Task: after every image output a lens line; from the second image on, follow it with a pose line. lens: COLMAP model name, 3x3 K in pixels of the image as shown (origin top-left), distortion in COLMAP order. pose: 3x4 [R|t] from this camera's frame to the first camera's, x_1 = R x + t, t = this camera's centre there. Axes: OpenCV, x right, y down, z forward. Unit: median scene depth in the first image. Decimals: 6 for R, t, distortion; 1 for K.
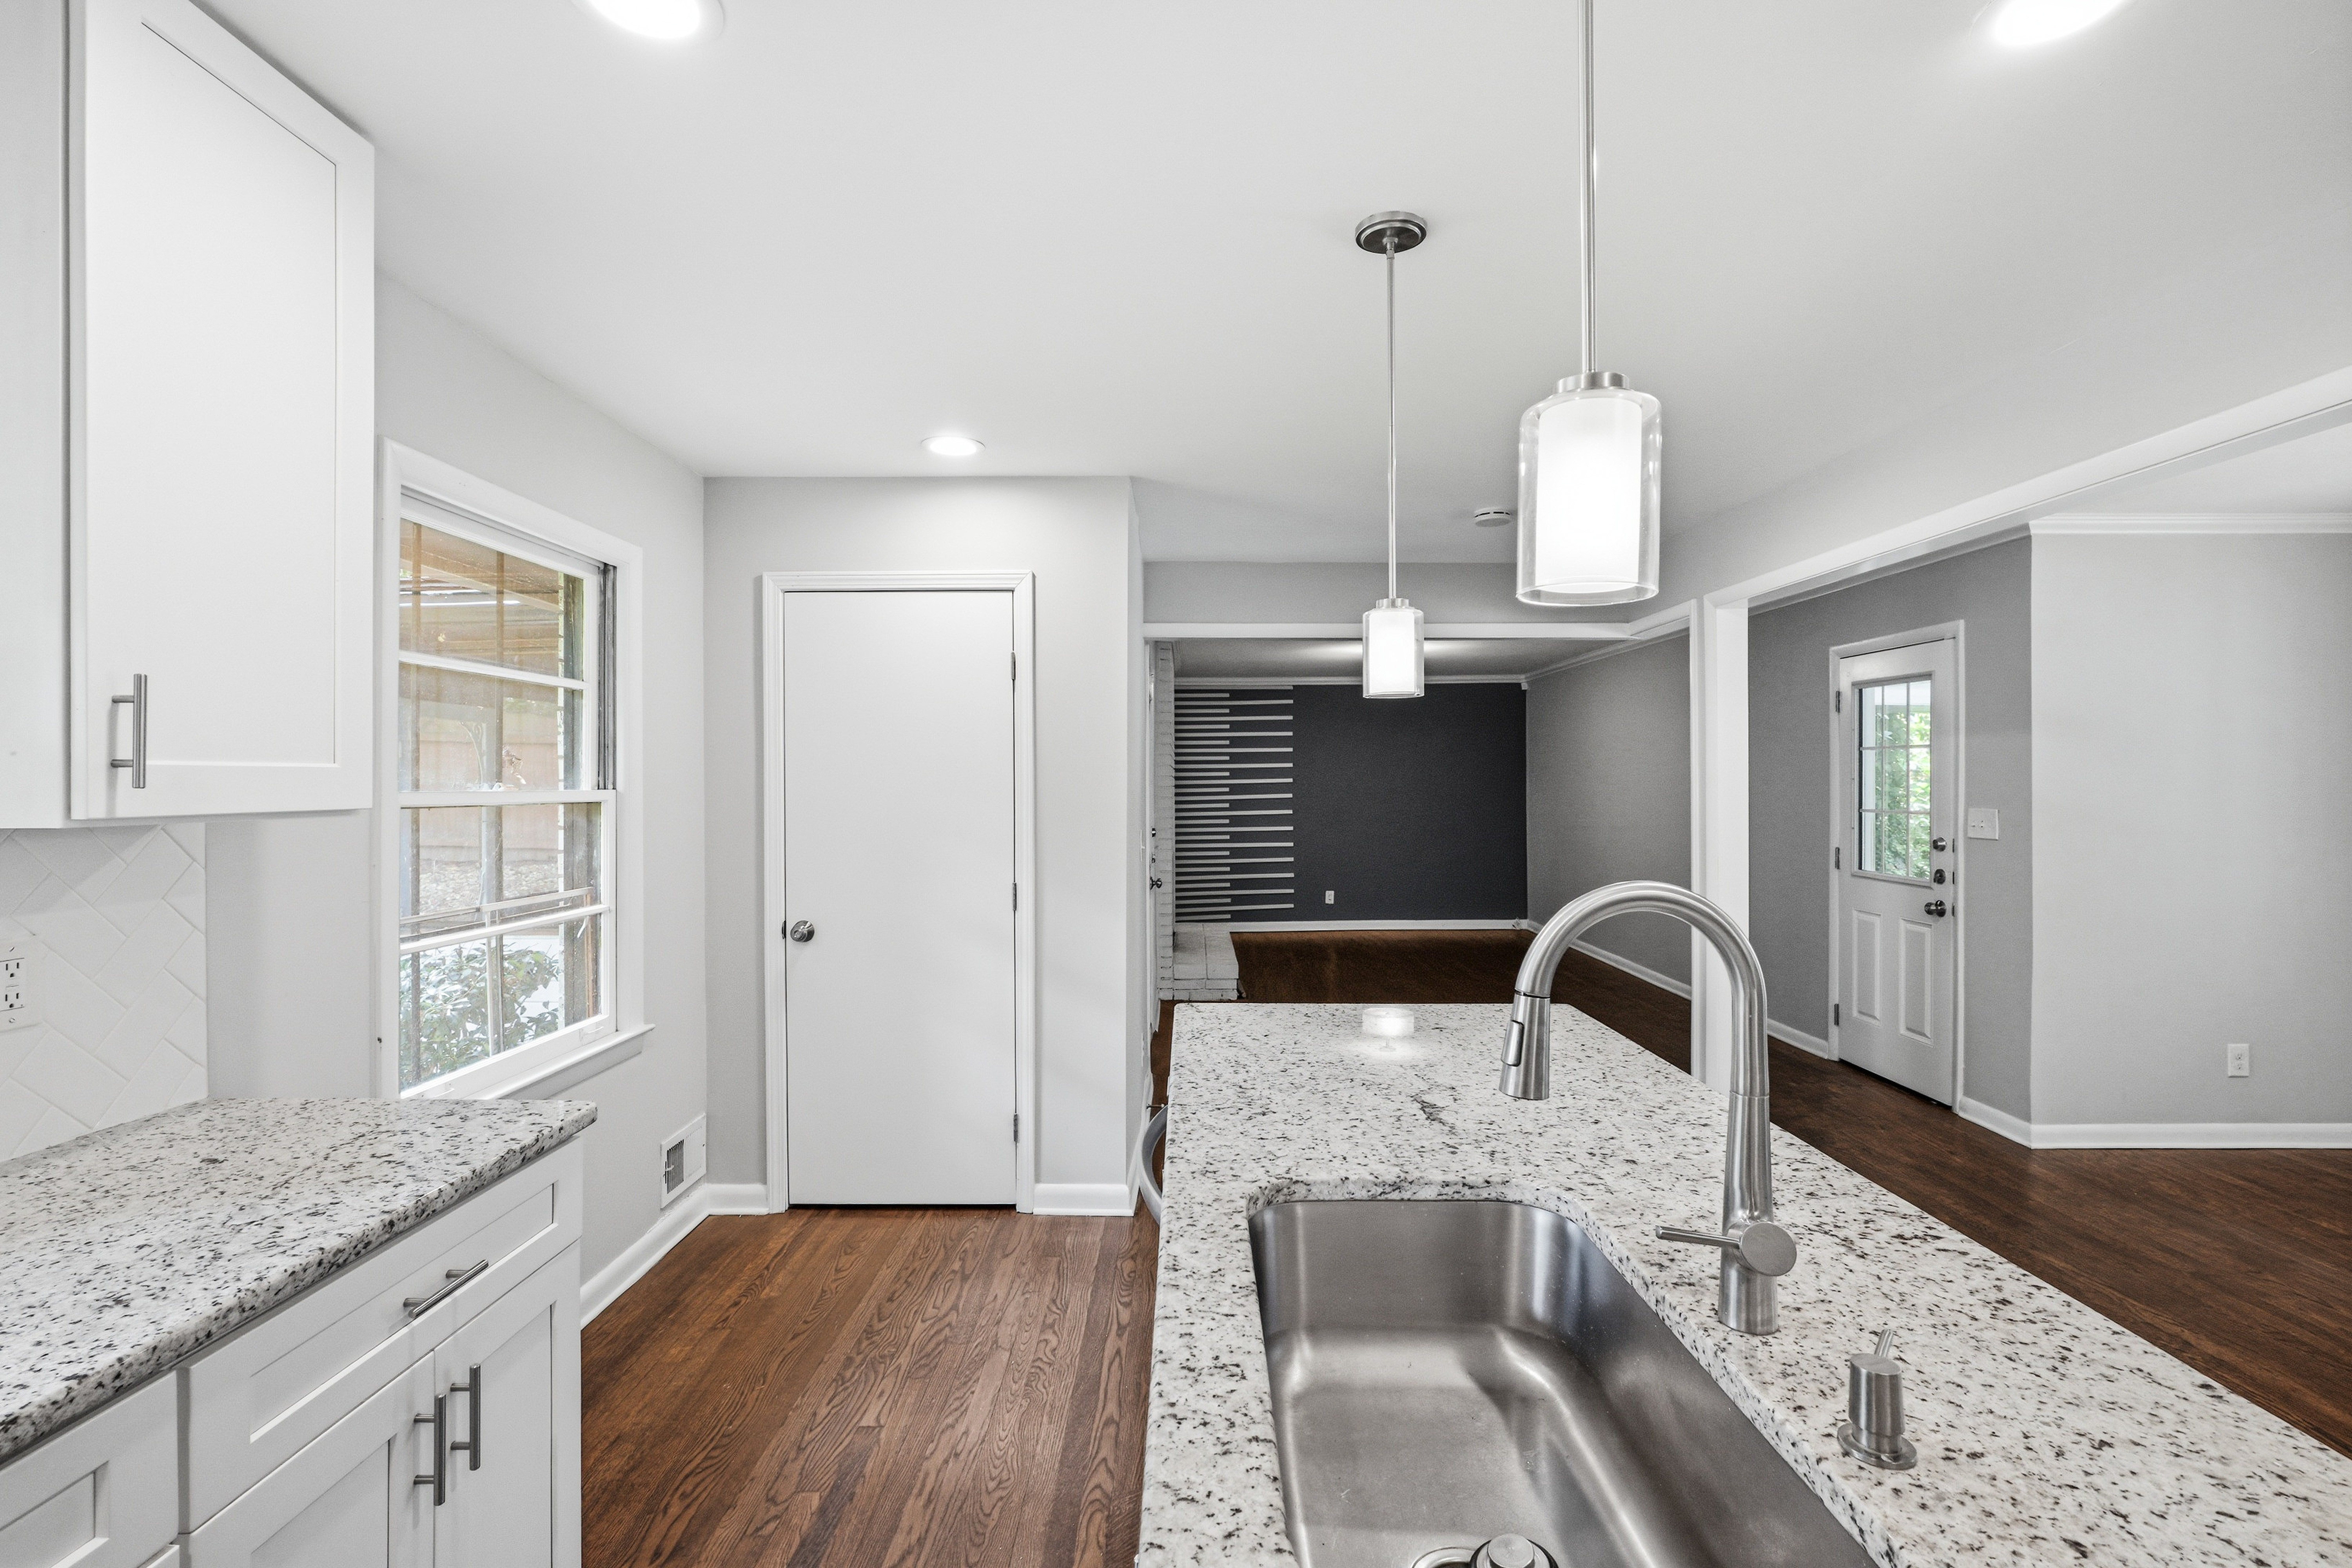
lens RADIAL K [[1082.8, 0, 1197.4], [0, 1082.8, 776.1], [0, 0, 1]] dist [-0.016210, 0.005147]
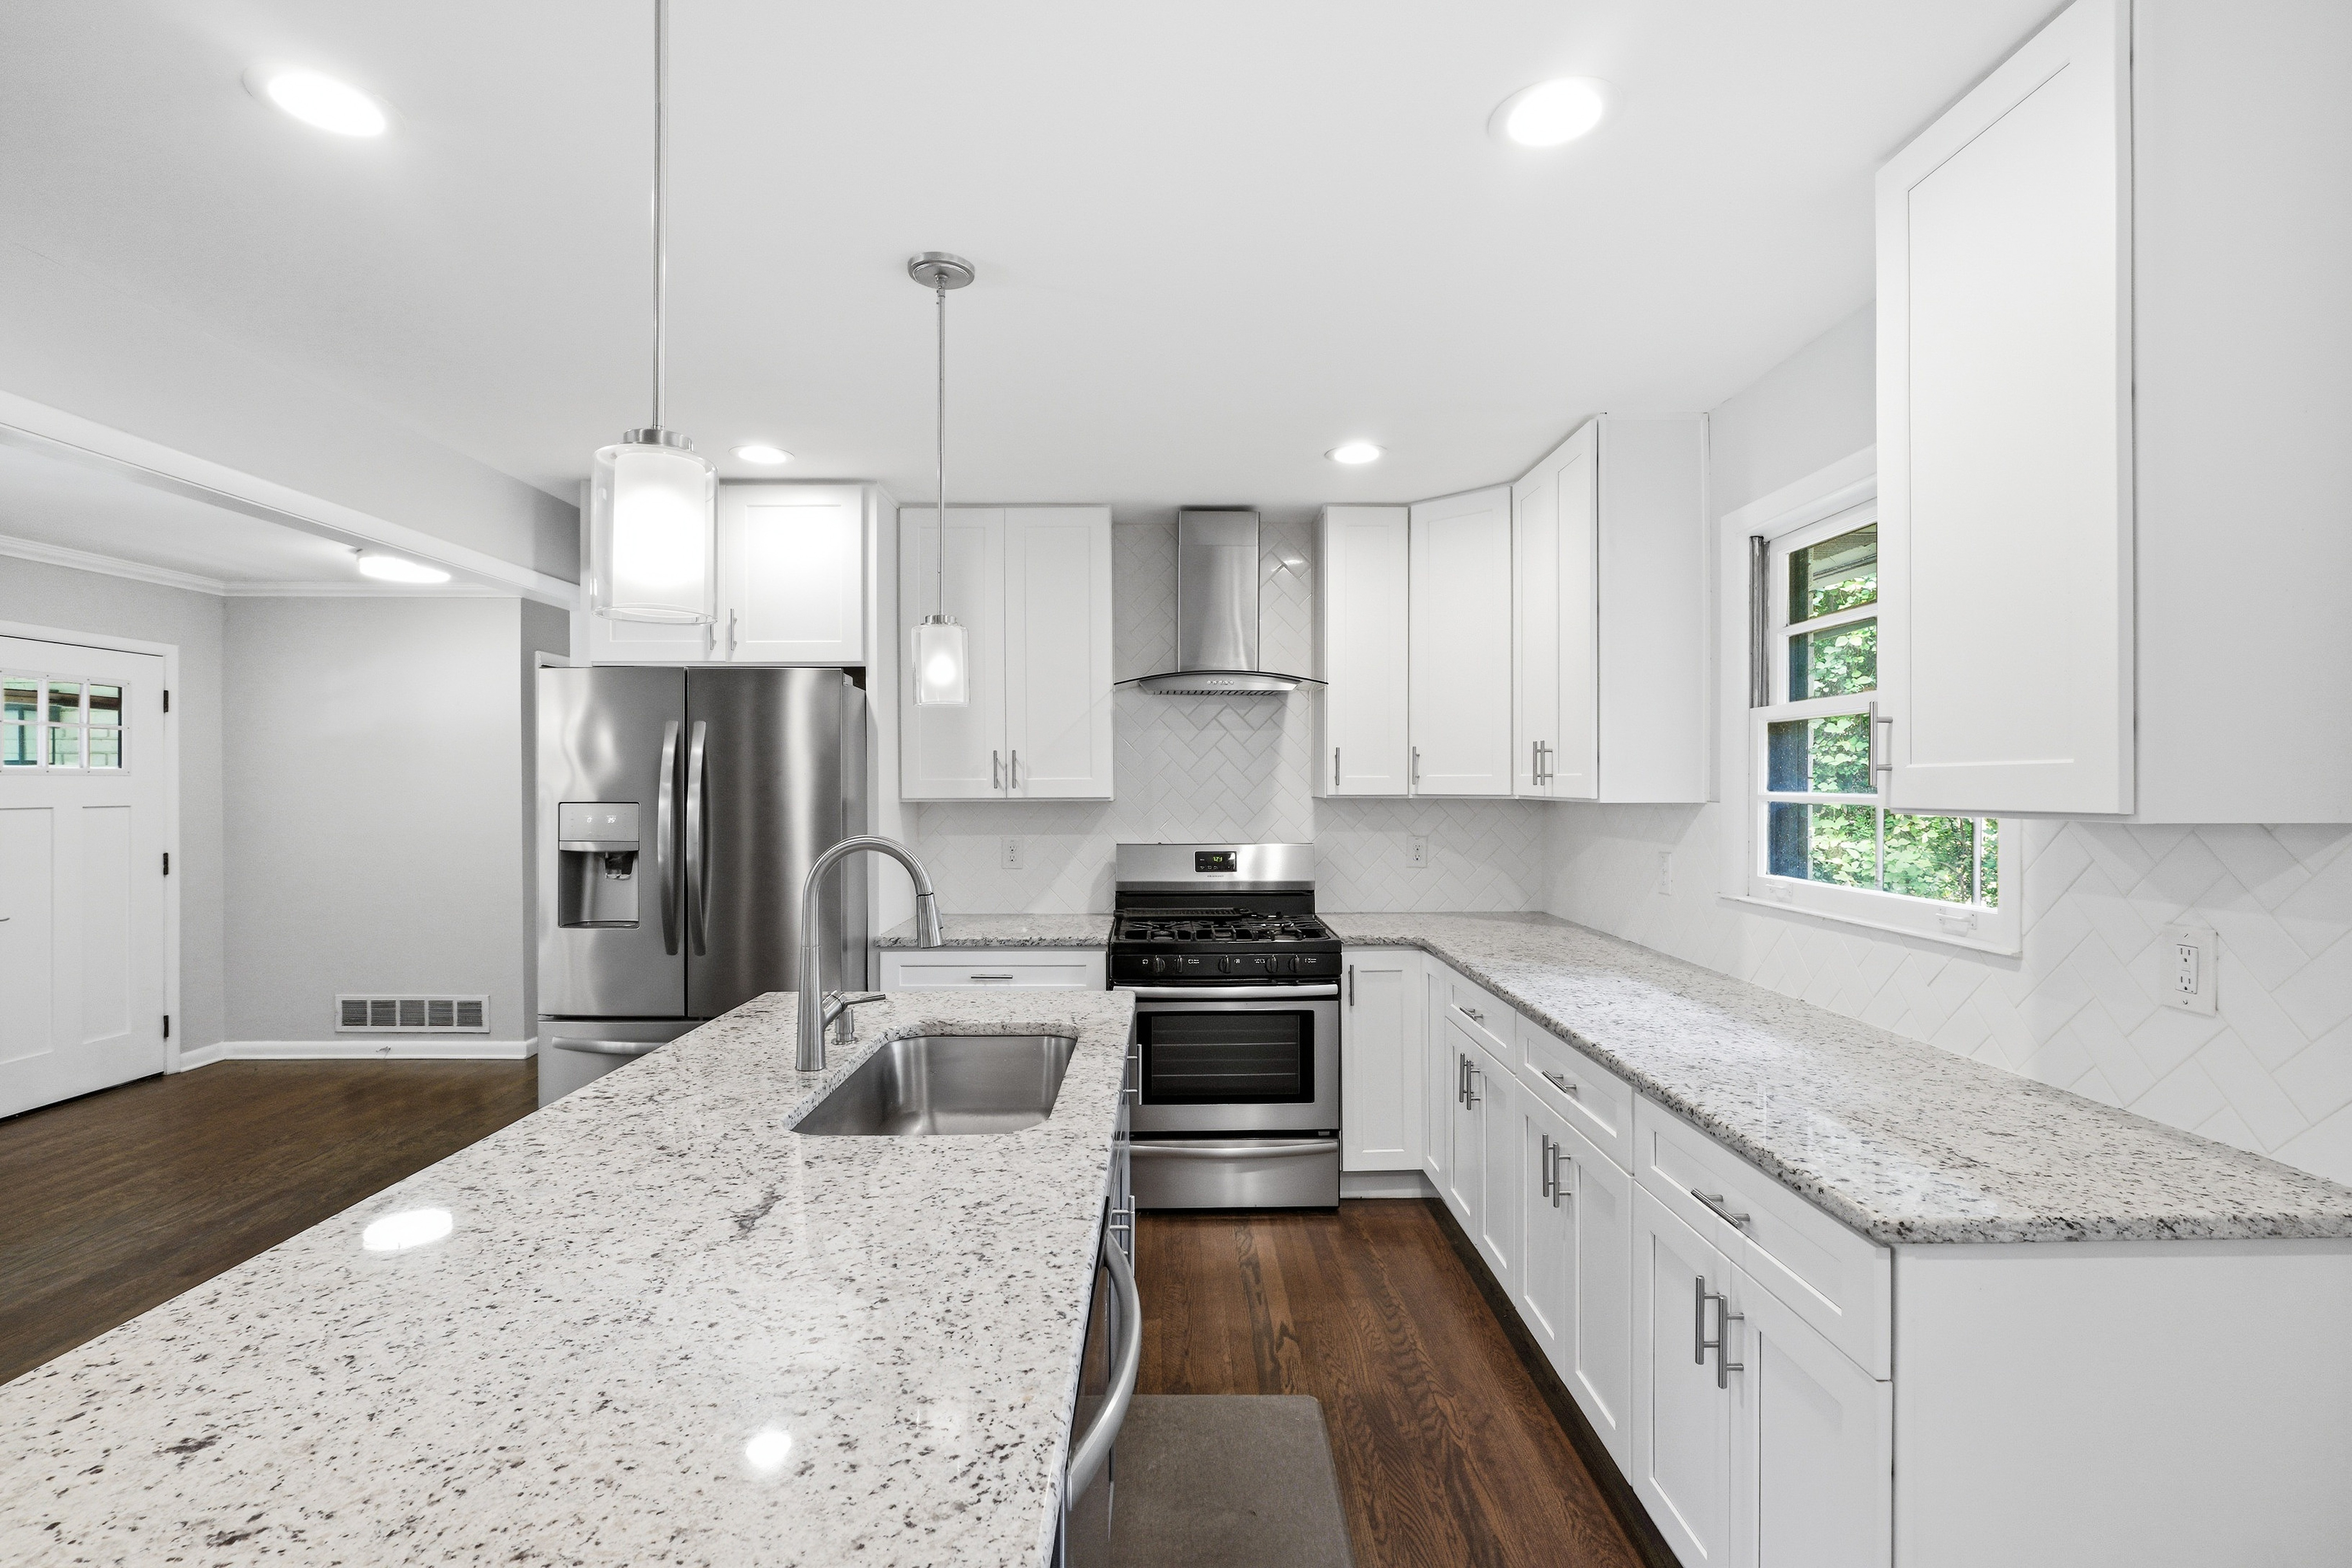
lens RADIAL K [[1082.8, 0, 1169.6], [0, 1082.8, 783.3], [0, 0, 1]] dist [-0.016210, 0.005147]
pose [[-0.999975, 0.002007, 0.006778, -0.038852], [0.001939, 0.999949, -0.009913, 0.006983], [-0.006797, -0.009900, -0.999928, 0.836079]]
